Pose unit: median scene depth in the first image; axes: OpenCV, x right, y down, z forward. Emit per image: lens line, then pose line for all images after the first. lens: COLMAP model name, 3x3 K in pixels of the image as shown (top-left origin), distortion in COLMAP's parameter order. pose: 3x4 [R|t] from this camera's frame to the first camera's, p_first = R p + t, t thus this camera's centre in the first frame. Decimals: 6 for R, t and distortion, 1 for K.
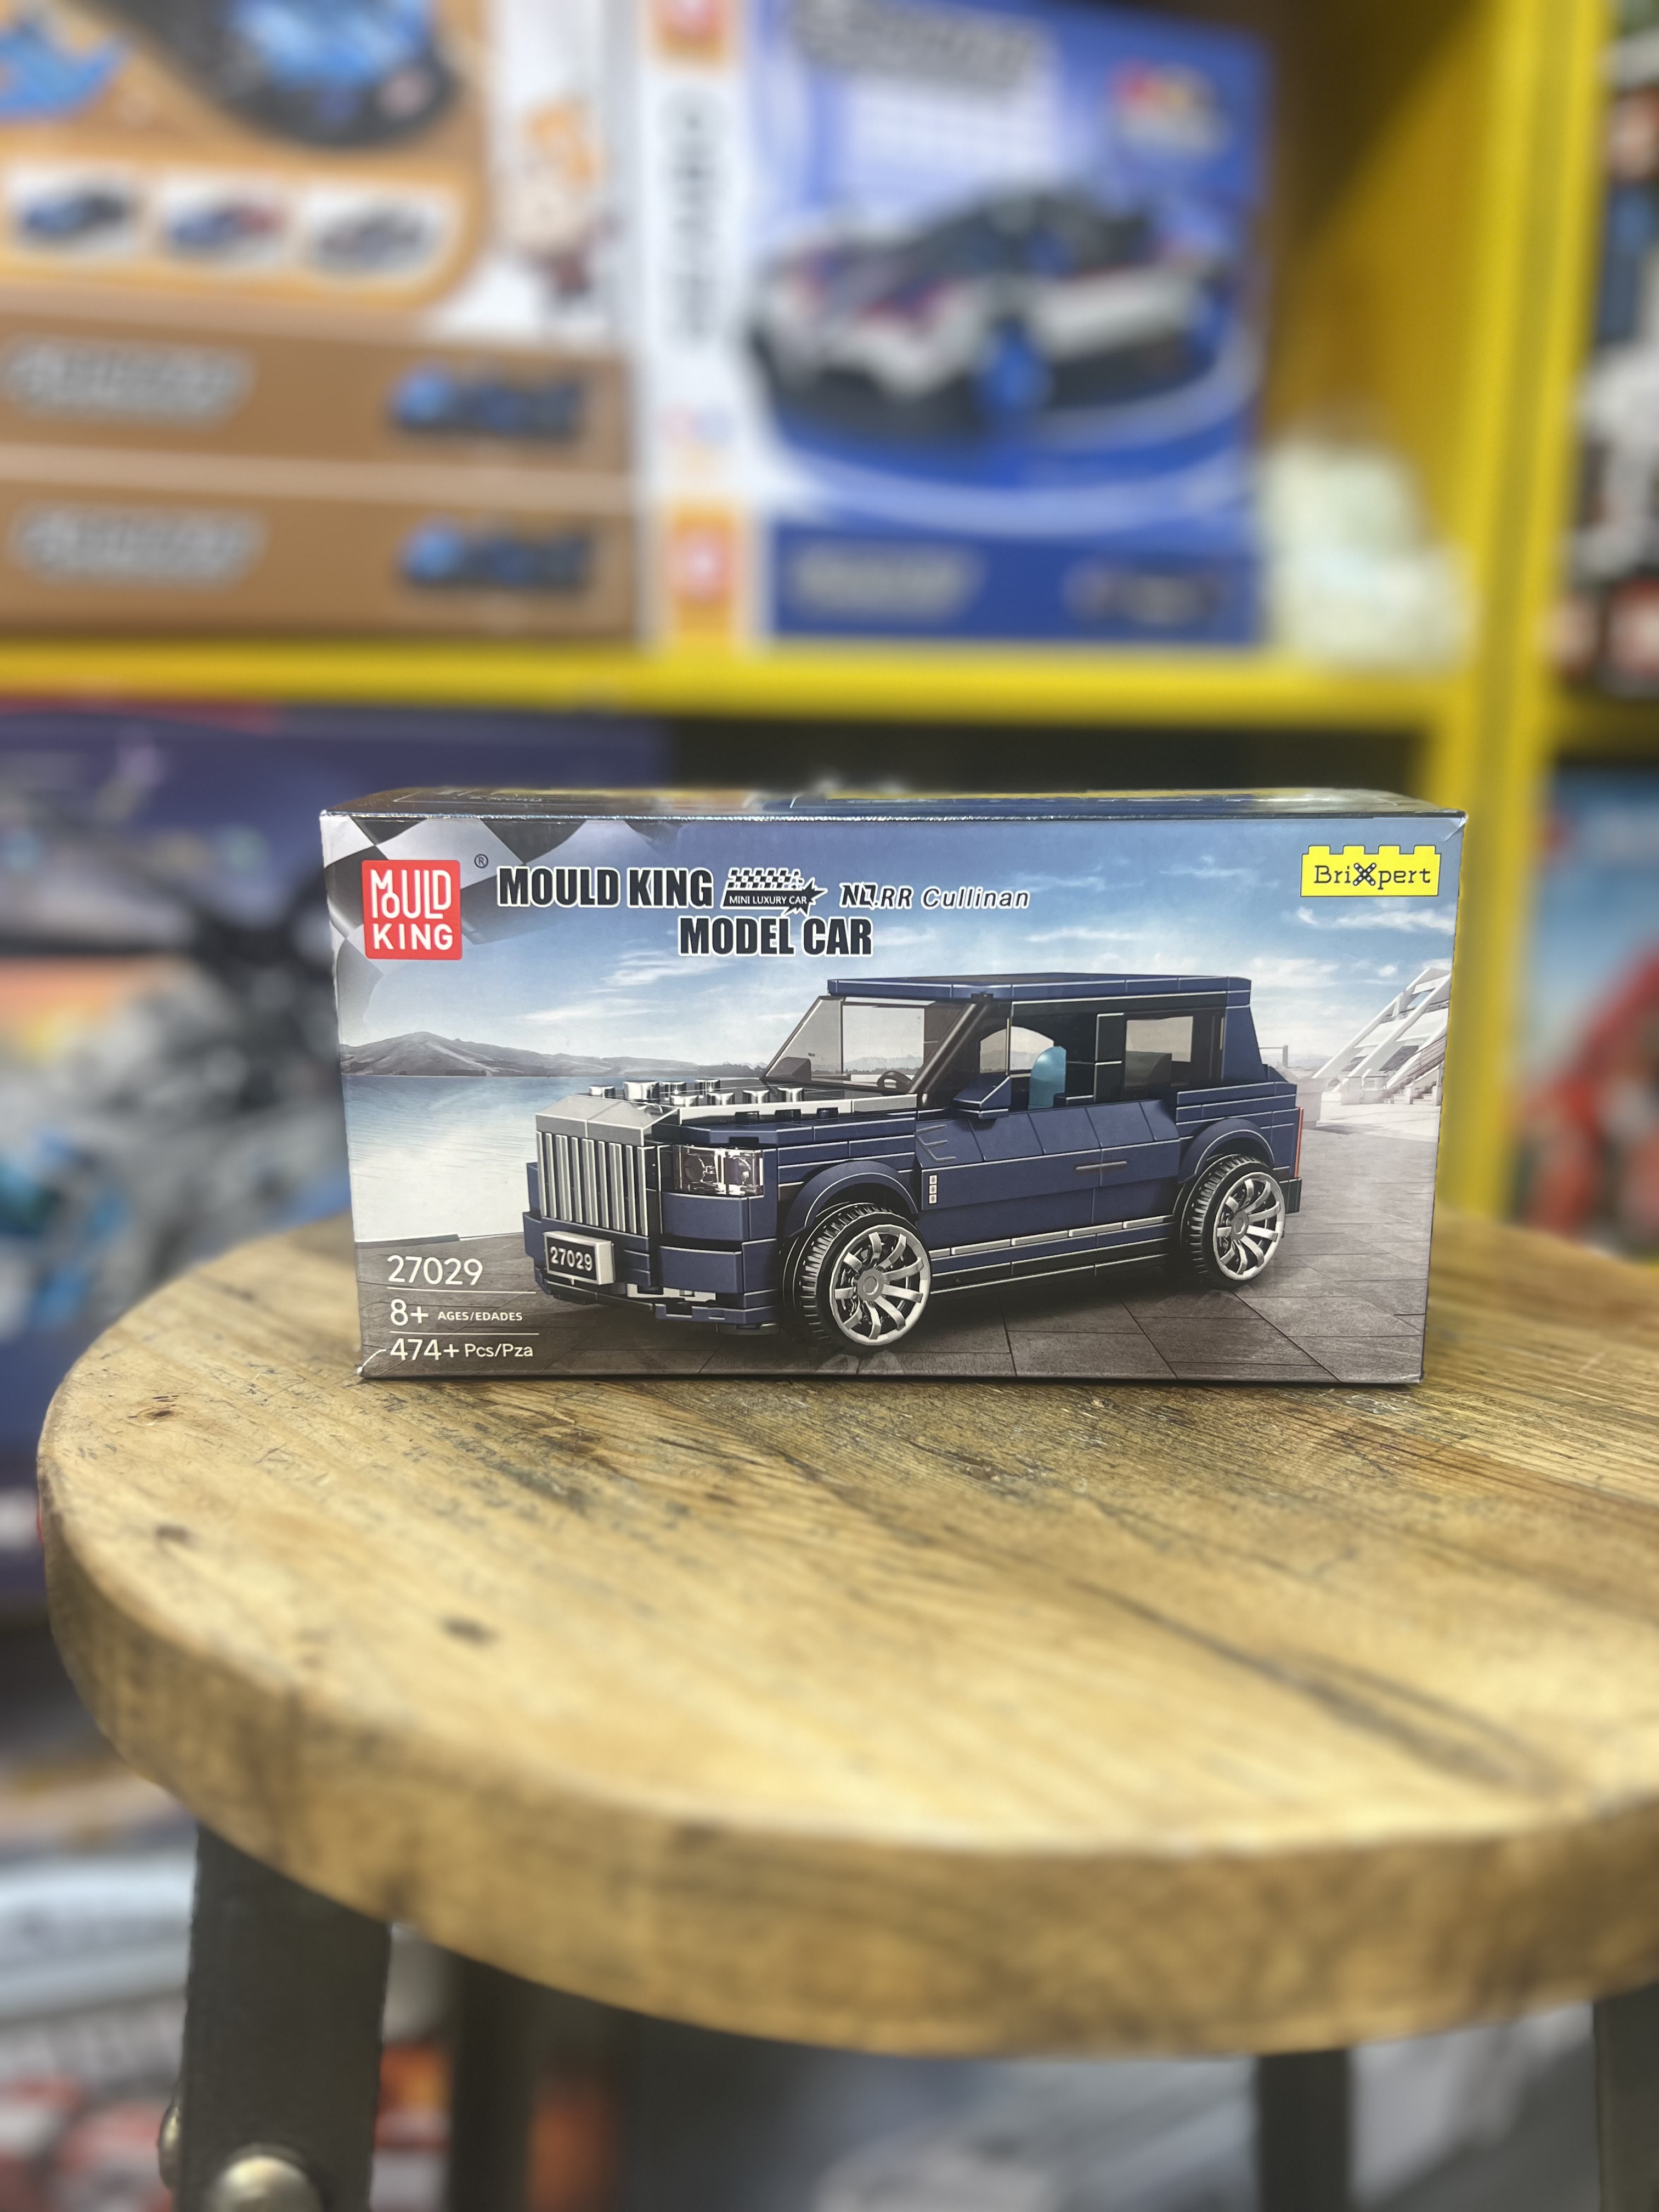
lens RADIAL K [[1706.1, 0, 836.2], [0, 1706.1, 1114.2], [0, 0, 1]] dist [0.030244, -0.061102]
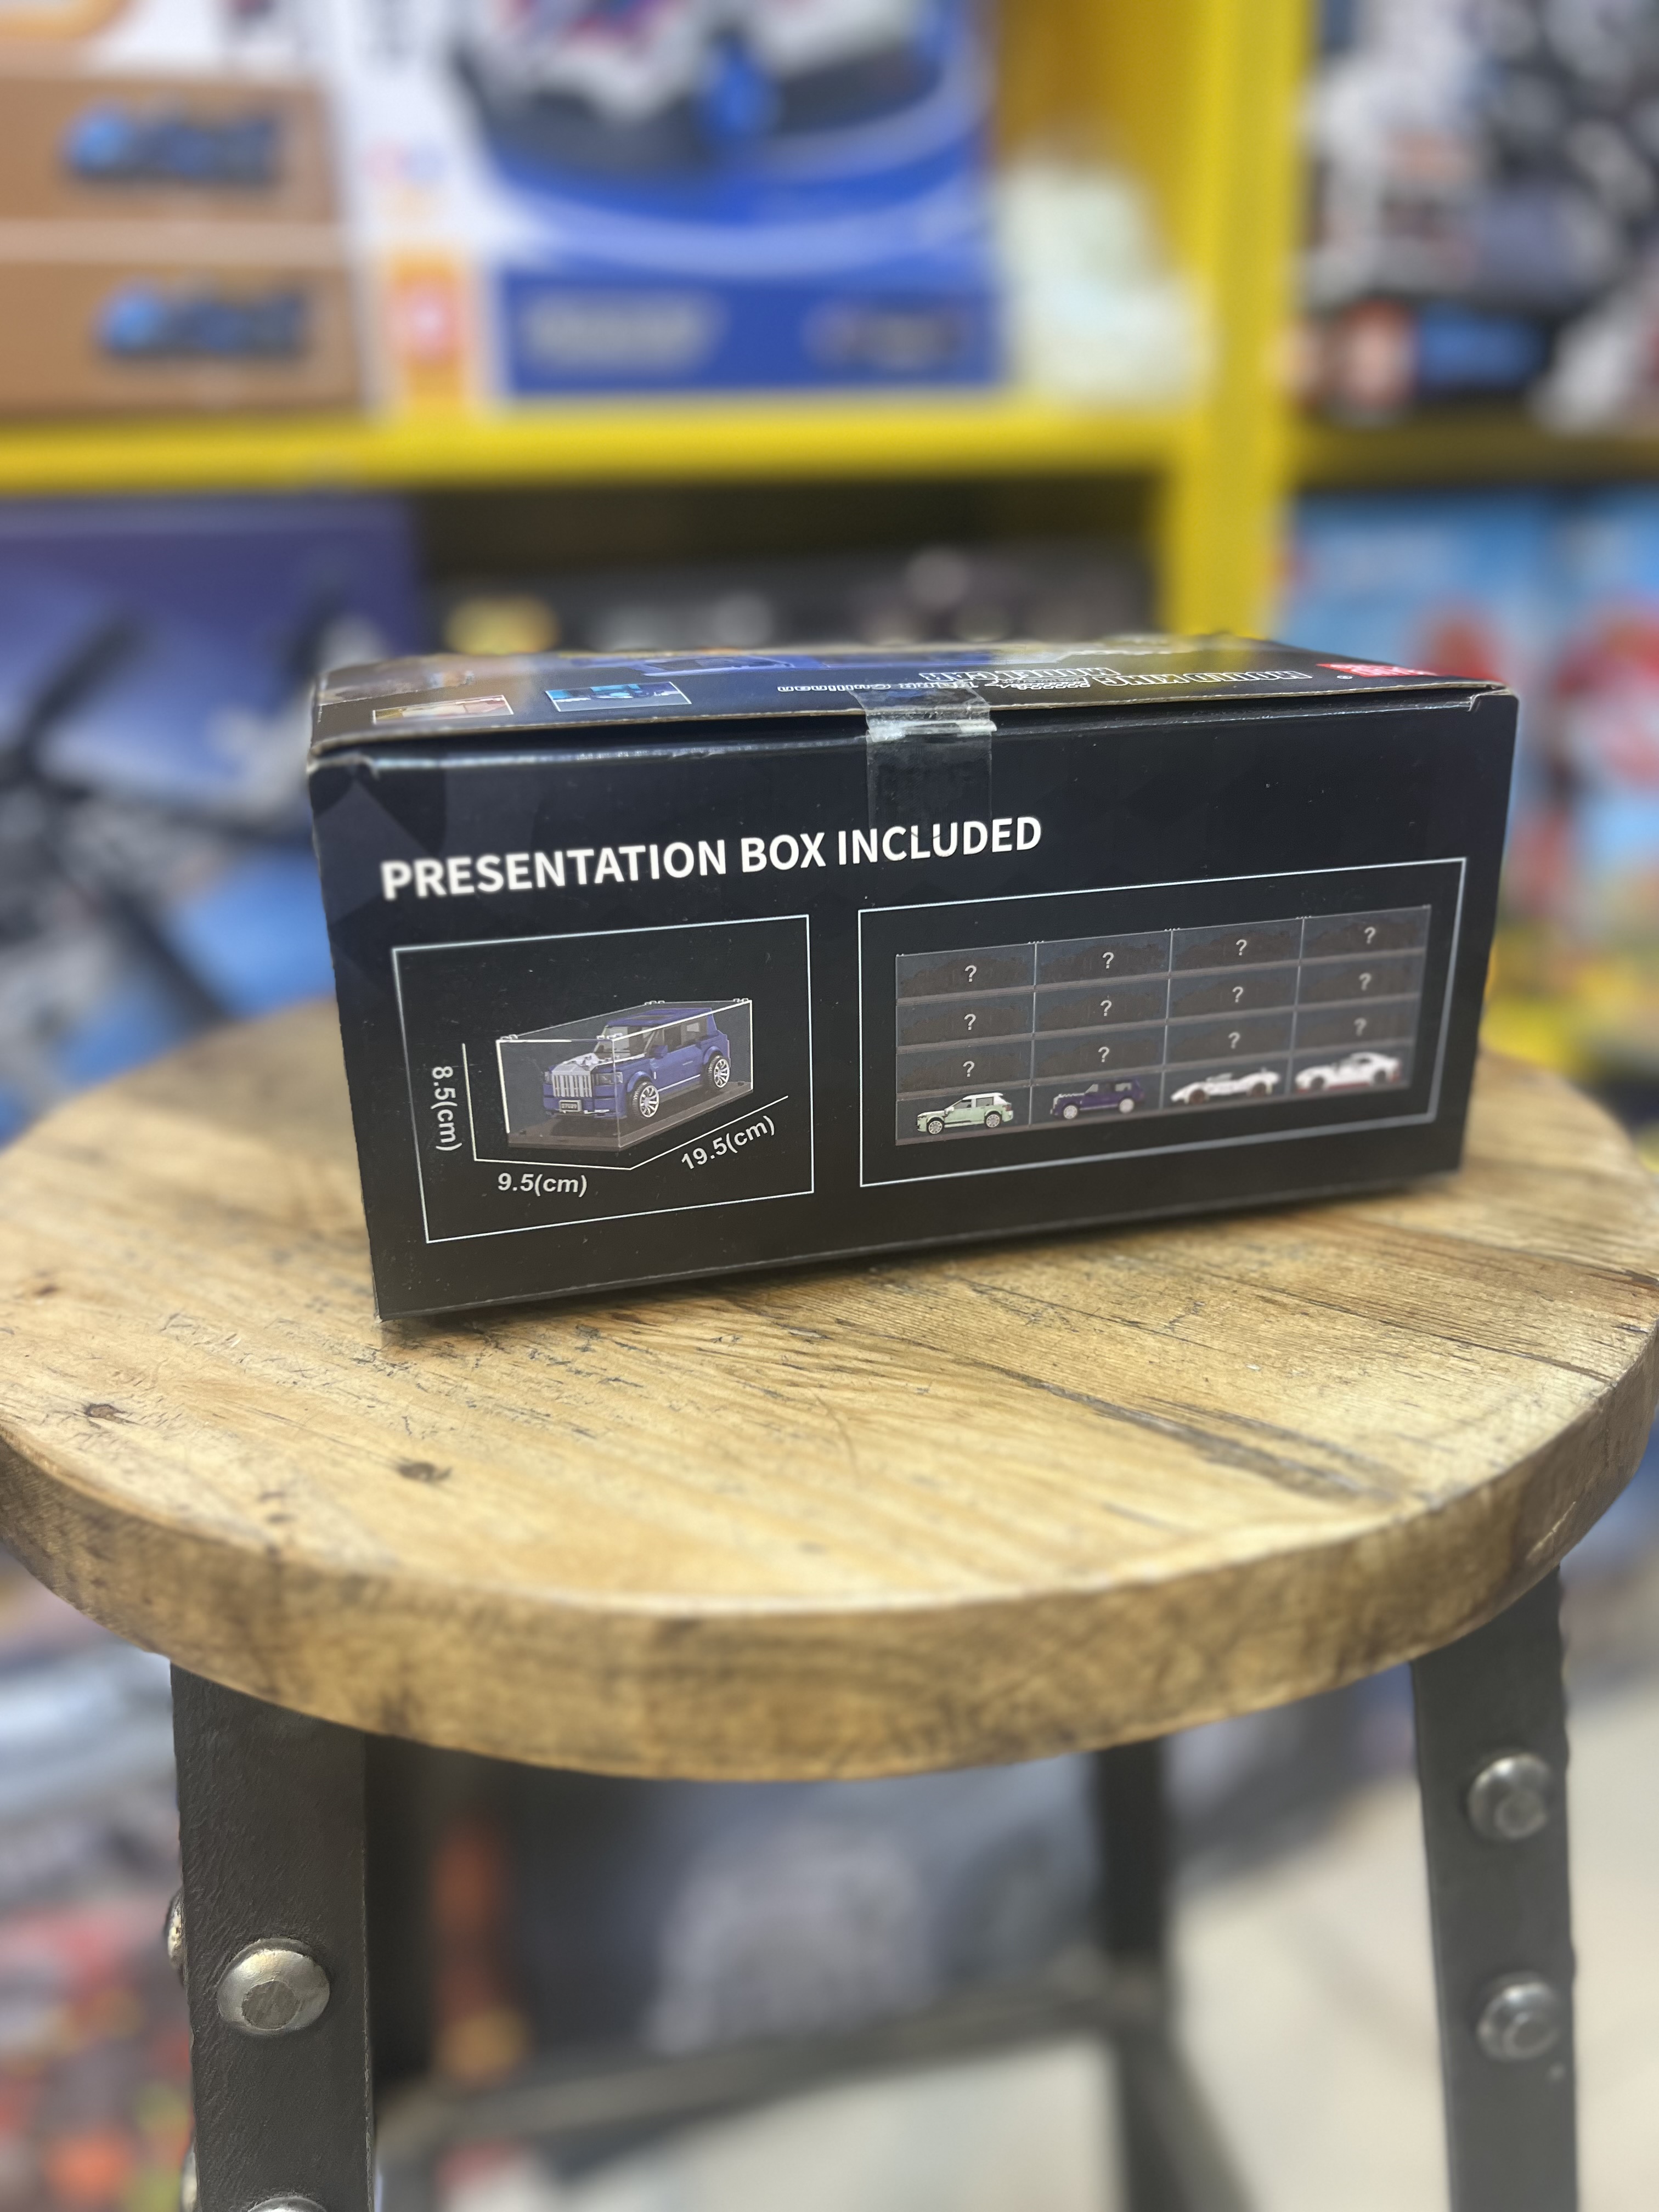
lens RADIAL K [[1705.9, 0, 826.0], [0, 1705.9, 1122.7], [0, 0, 1]] dist [0.047423, -0.095119]
pose [[0.986803, -0.093377, 0.132289, -0.073585], [0.072071, 0.984874, 0.157571, -0.054461], [-0.145001, -0.145957, 0.978607, -0.046622]]
